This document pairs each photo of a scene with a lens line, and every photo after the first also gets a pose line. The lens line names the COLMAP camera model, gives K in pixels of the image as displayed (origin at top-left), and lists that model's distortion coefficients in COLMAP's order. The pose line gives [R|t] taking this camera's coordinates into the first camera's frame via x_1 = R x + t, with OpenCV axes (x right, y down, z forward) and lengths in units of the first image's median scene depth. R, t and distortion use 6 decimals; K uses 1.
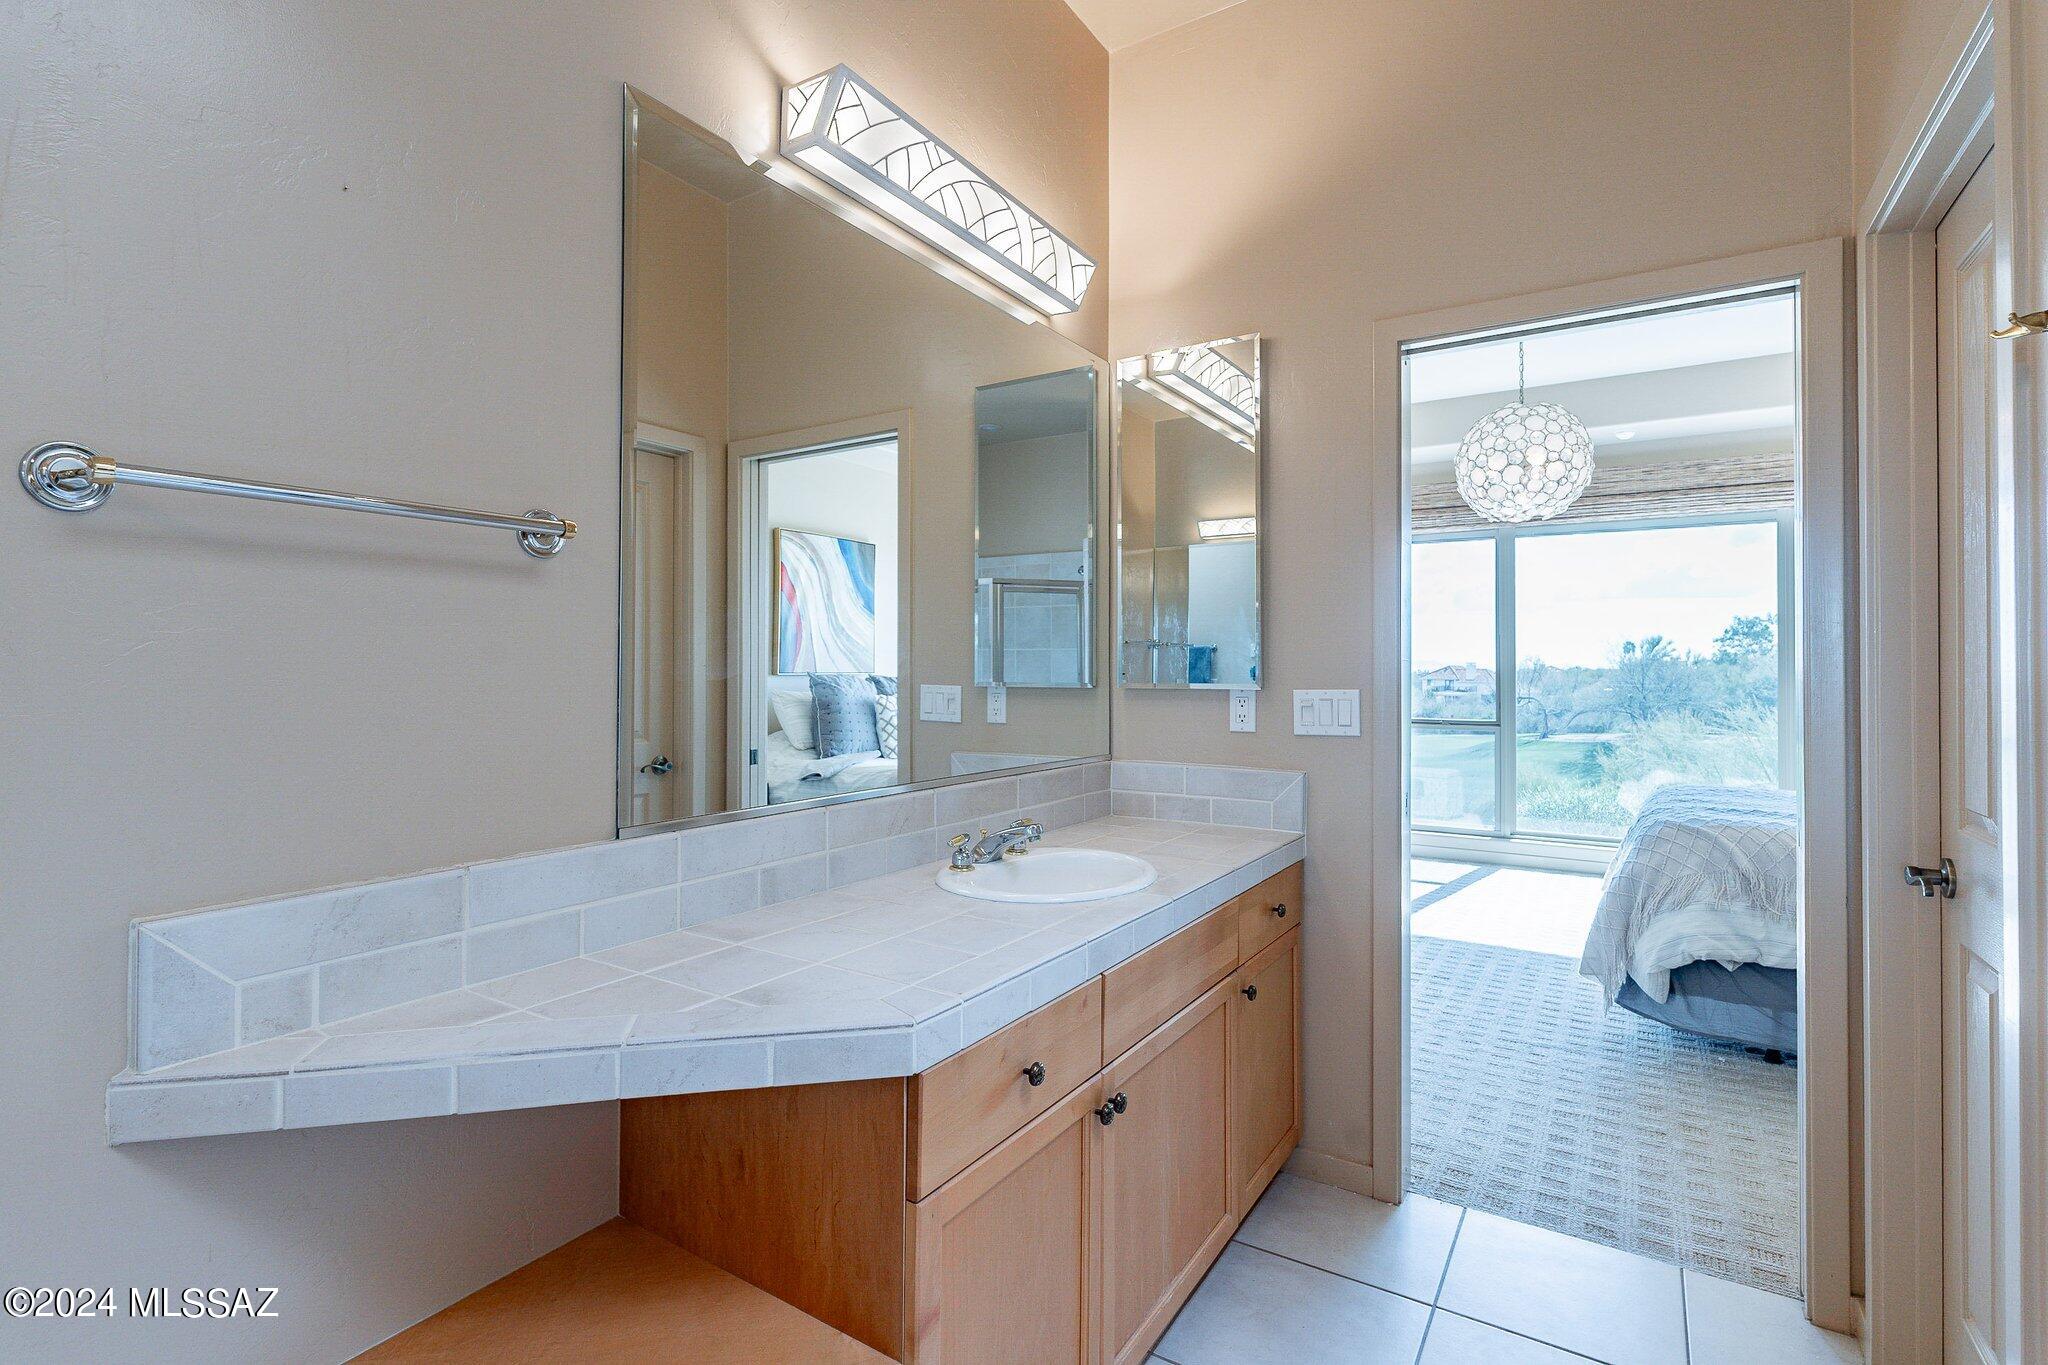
lens RADIAL K [[961.1, 0, 1024.7], [0, 961.1, 654.2], [0, 0, 1]] dist [-0.001600, -0.000023]
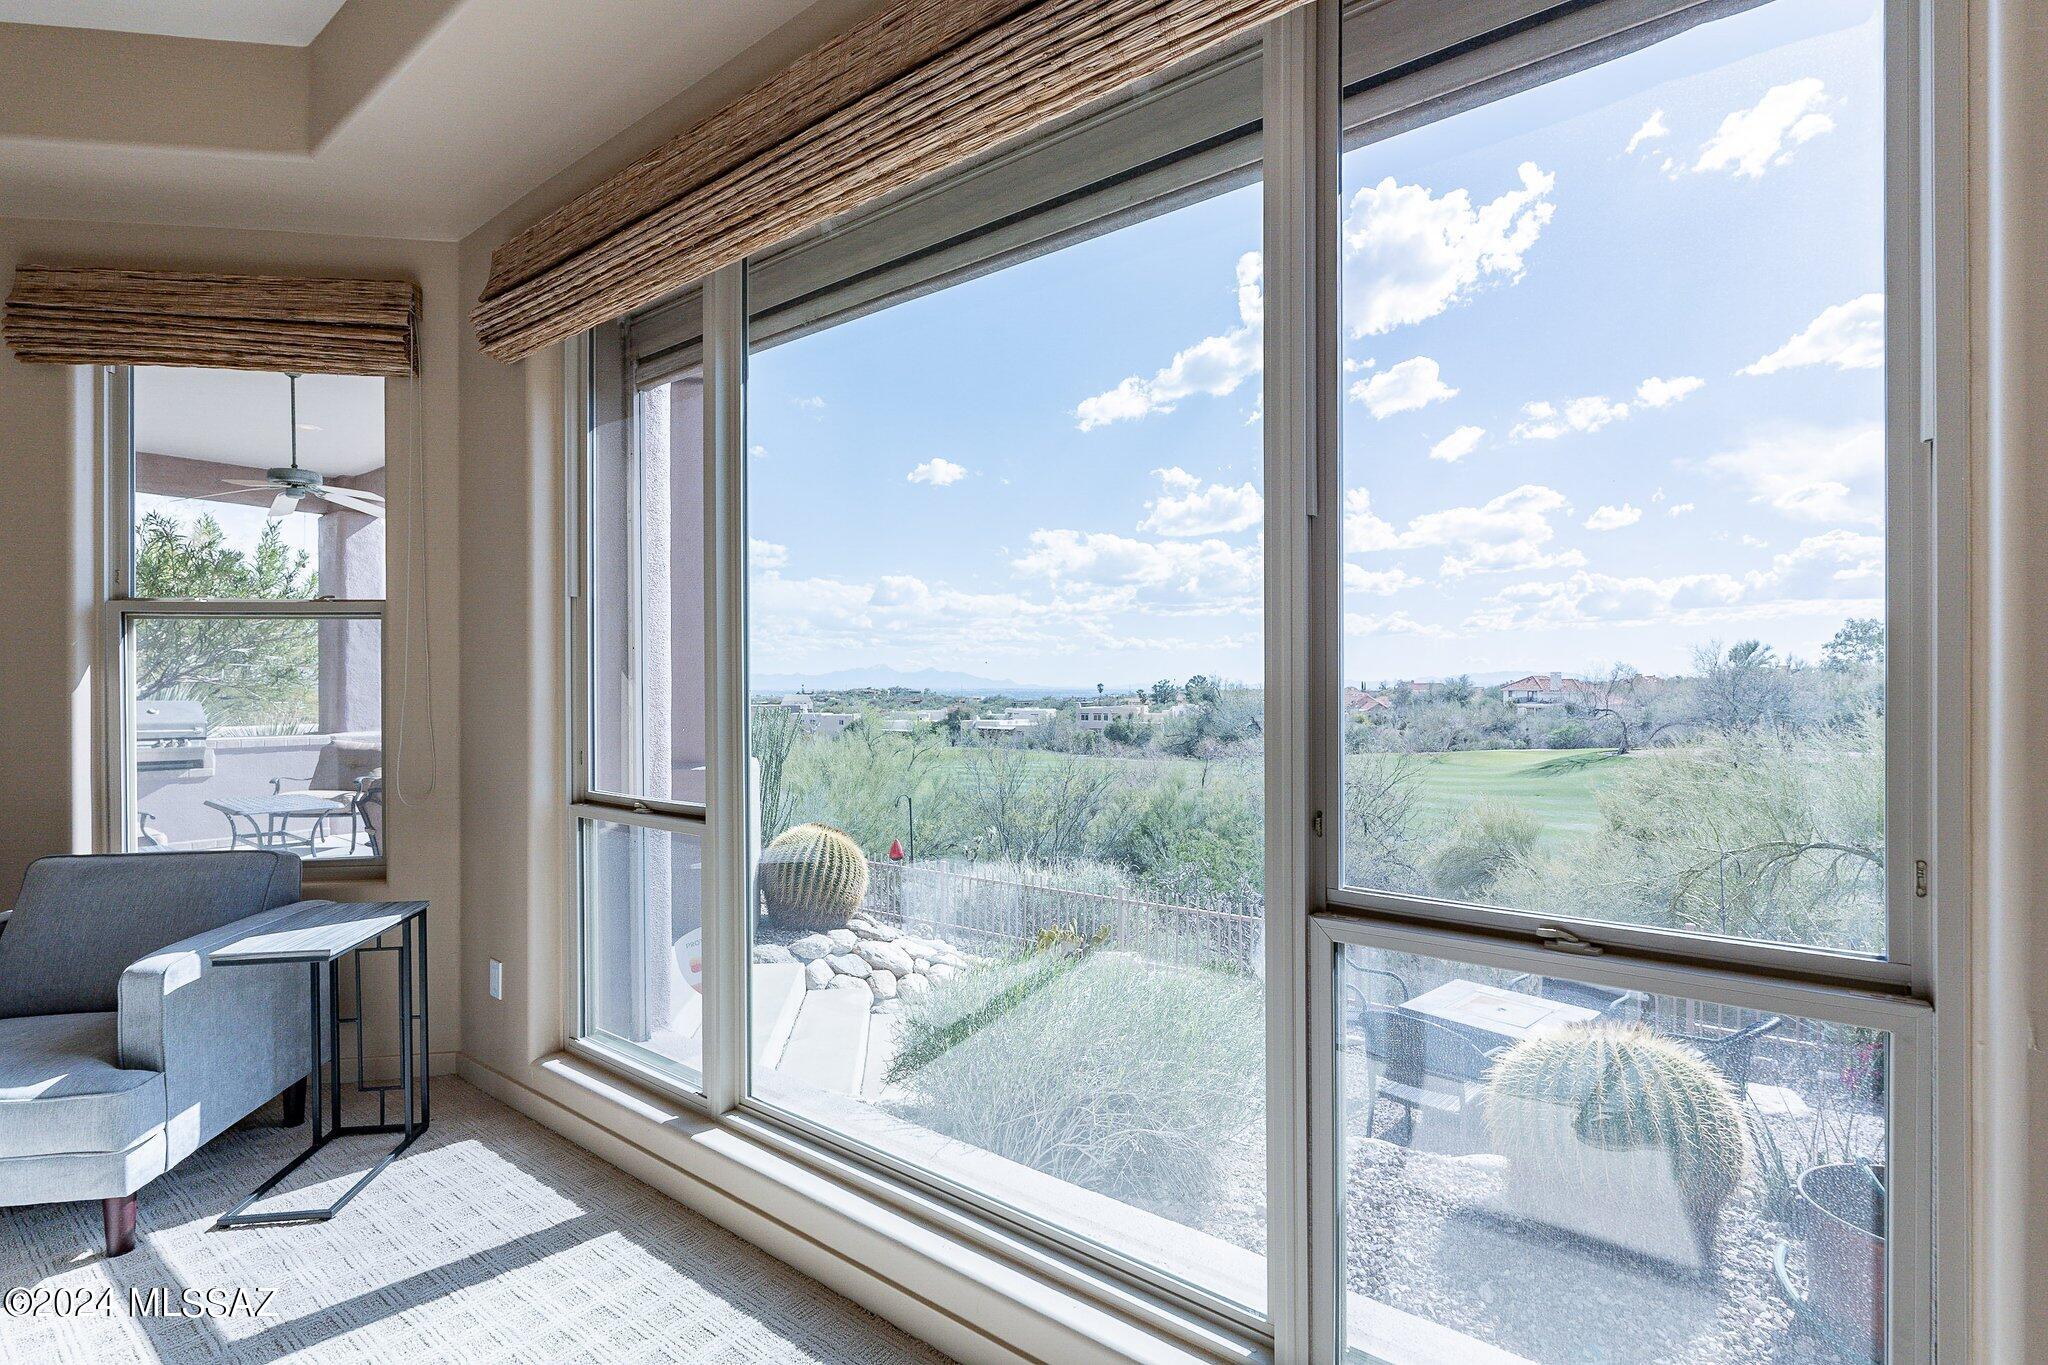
lens RADIAL K [[944.7, 0, 1024.0], [0, 944.7, 682.5], [0, 0, 1]] dist [-0.002261, 0.000001]
pose [[0.996082, -0.007727, -0.088098, 0.735750], [0.009009, 0.999859, 0.014155, 0.017028], [0.087977, -0.014893, 0.996011, 0.720061]]
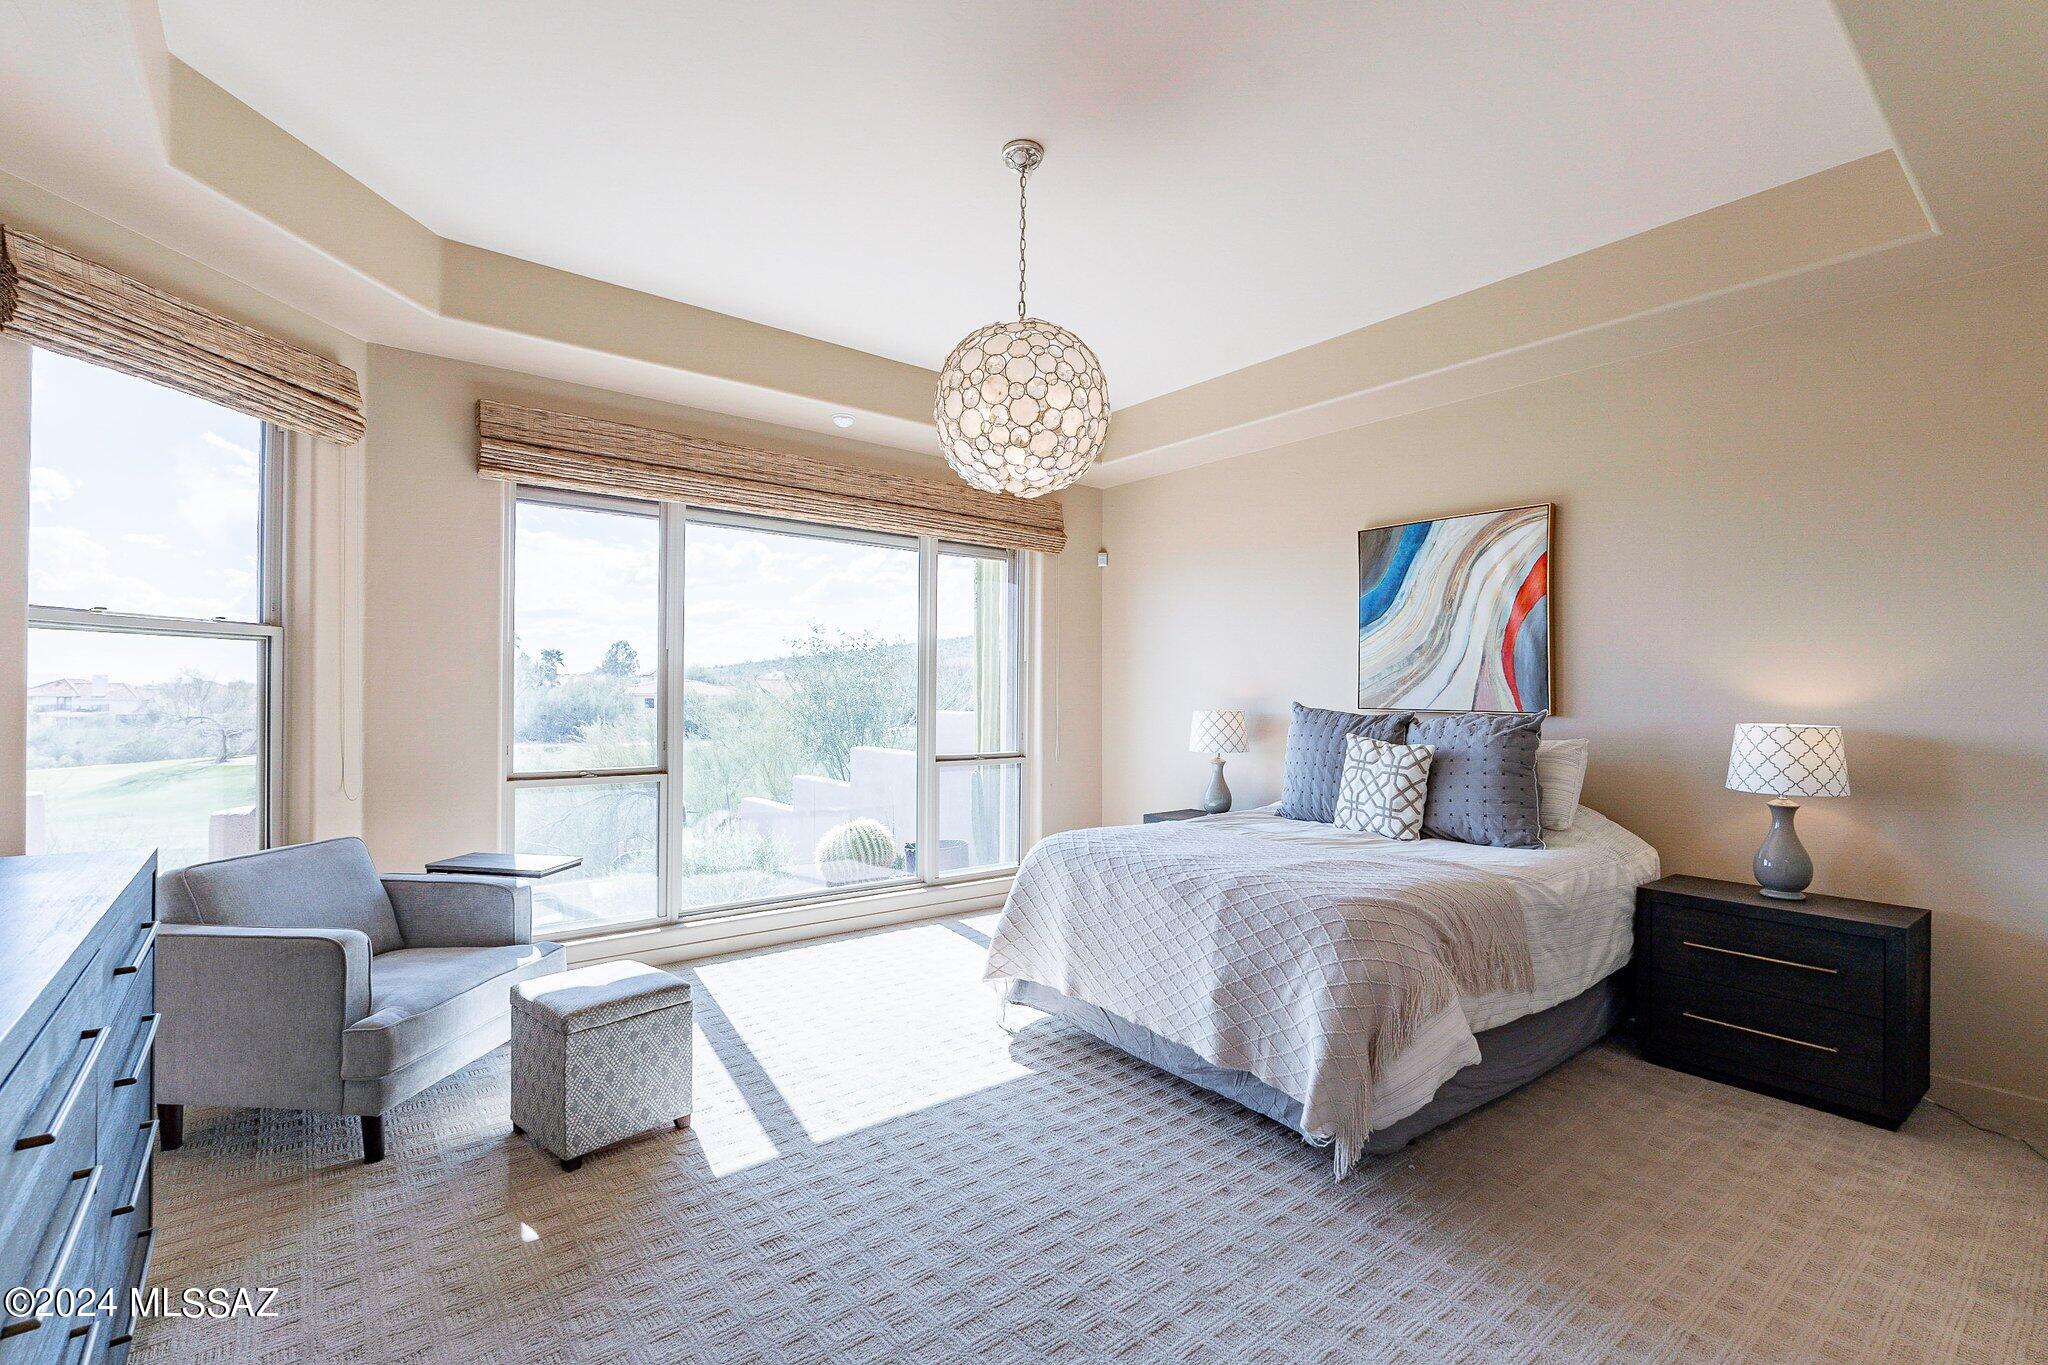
lens RADIAL K [[908.4, 0, 1024.0], [0, 908.4, 682.5], [0, 0, 1]] dist [-0.002755, -0.000109]
pose [[0.325780, 0.010146, 0.945391, -0.081774], [-0.022366, 0.999745, -0.003022, 0.001604], [-0.945181, -0.020160, 0.325924, 0.582500]]
